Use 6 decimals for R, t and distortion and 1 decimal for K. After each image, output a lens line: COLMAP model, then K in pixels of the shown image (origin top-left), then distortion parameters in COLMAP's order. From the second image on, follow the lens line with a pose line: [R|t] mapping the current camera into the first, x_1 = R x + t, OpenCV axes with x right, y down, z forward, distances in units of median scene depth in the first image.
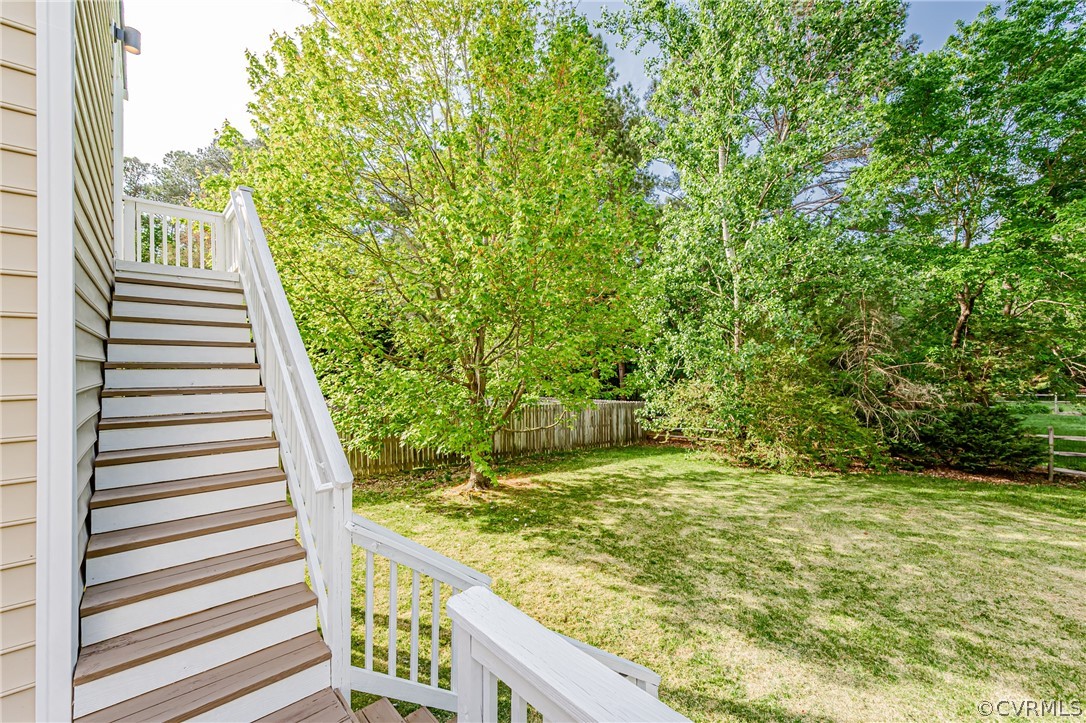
lens RADIAL K [[439.5, 0, 543.0], [0, 439.5, 361.5], [0, 0, 1]] dist [-0.000069, -0.000113]
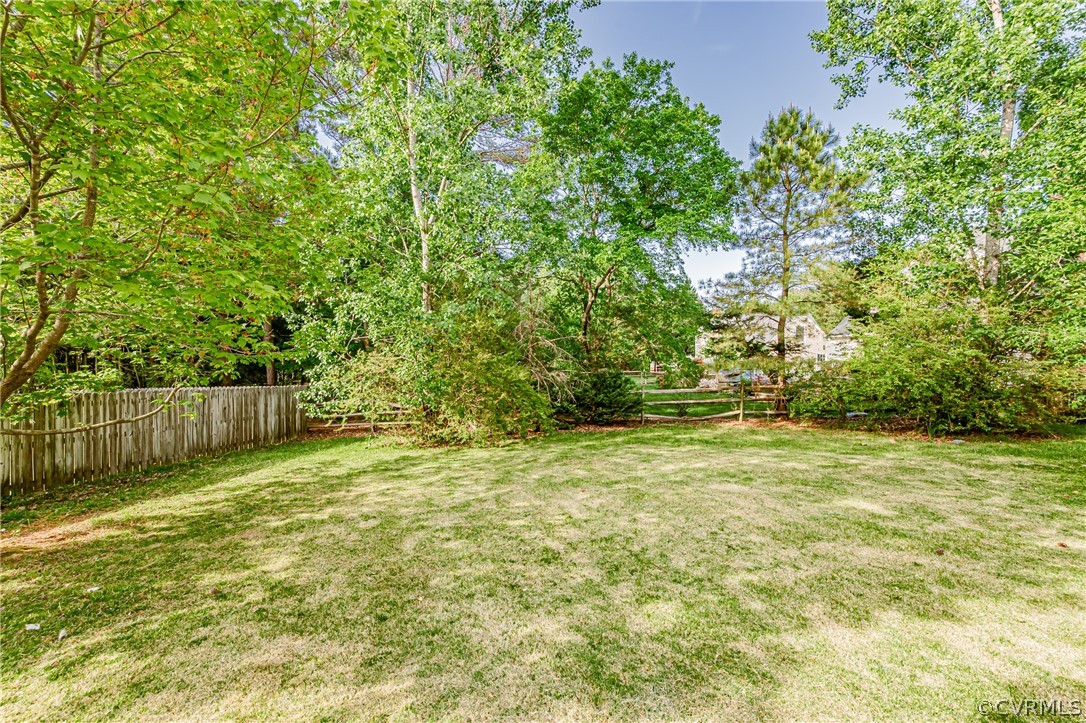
lens RADIAL K [[439.5, 0, 543.0], [0, 439.5, 361.5], [0, 0, 1]] dist [-0.000069, -0.000113]
pose [[0.730014, -0.006970, 0.683397, 0.009784], [-0.005742, 0.999850, 0.016331, 0.071788], [-0.683408, -0.015846, 0.729864, 0.282200]]
